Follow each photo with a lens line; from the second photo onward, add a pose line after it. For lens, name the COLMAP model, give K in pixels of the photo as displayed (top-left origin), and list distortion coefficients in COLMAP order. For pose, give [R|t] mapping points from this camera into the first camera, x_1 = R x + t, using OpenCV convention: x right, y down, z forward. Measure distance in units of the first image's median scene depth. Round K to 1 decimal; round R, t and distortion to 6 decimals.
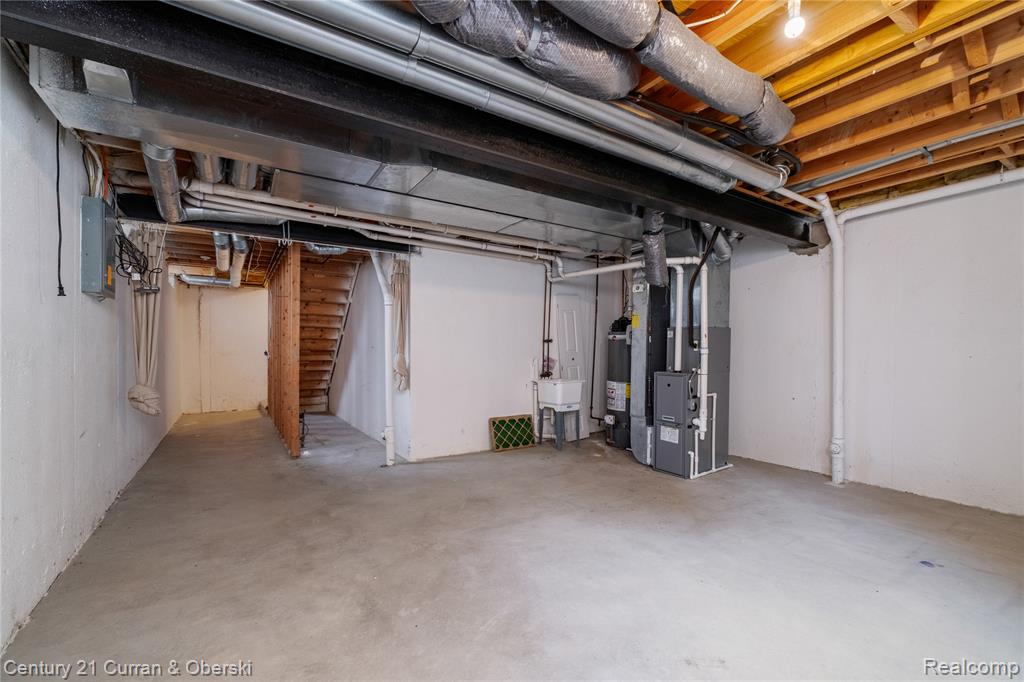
lens RADIAL K [[426.4, 0, 511.9], [0, 426.4, 346.2], [0, 0, 1]] dist [-0.000567, -0.000400]
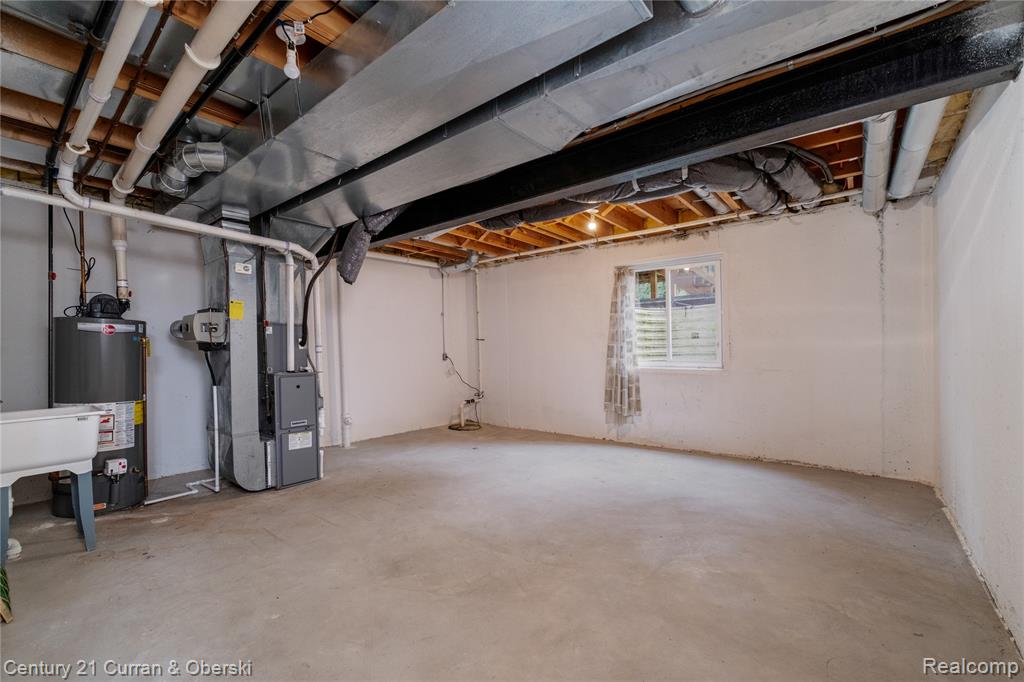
lens RADIAL K [[426.4, 0, 512.9], [0, 426.4, 348.2], [0, 0, 1]] dist [-0.000567, -0.000400]
pose [[-0.297194, 0.004197, 0.954808, -0.615250], [-0.000388, 0.999990, -0.004516, 0.012749], [-0.954817, -0.001713, -0.297190, 0.808993]]
